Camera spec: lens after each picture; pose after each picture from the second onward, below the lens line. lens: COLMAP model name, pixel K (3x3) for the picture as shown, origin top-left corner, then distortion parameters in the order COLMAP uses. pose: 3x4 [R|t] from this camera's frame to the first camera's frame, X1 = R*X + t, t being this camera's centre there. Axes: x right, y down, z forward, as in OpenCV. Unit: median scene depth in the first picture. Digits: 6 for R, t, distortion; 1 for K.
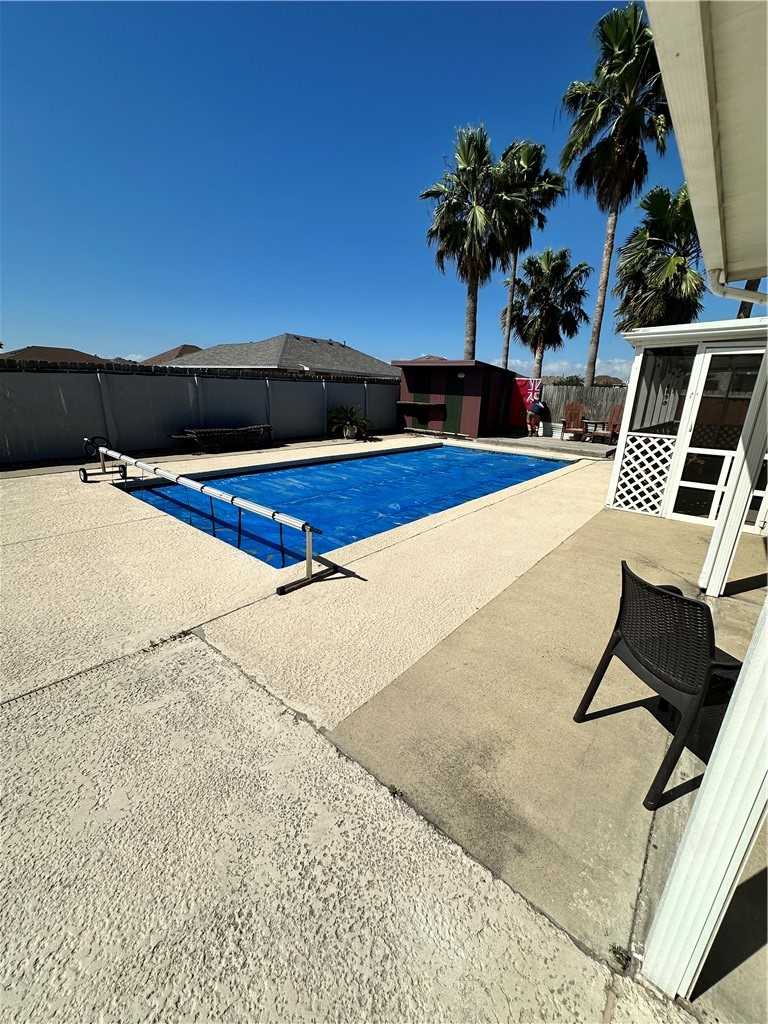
lens RADIAL K [[411.4, 0, 384.0], [0, 411.4, 512.0], [0, 0, 1]] dist [0.000400, 0.000338]
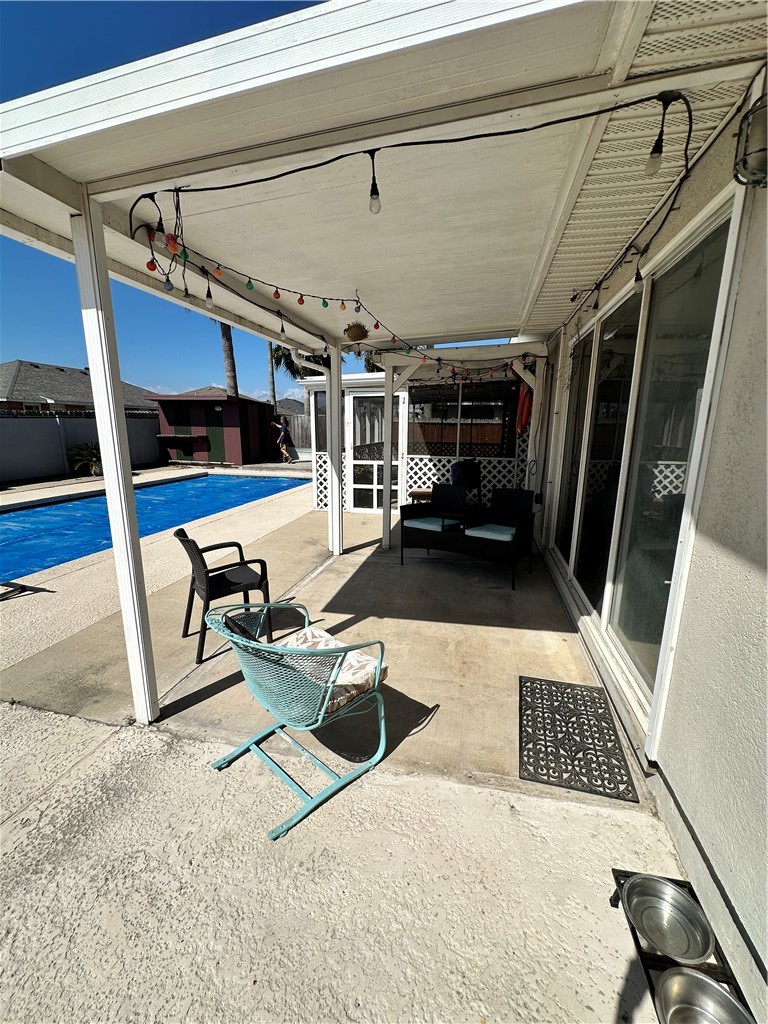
lens RADIAL K [[411.4, 0, 384.0], [0, 411.4, 512.0], [0, 0, 1]] dist [0.000400, 0.000338]
pose [[0.895451, -0.121354, 0.428301, 0.084249], [0.149136, 0.988306, -0.031775, 0.031542], [-0.419436, 0.092328, 0.903077, -0.121149]]
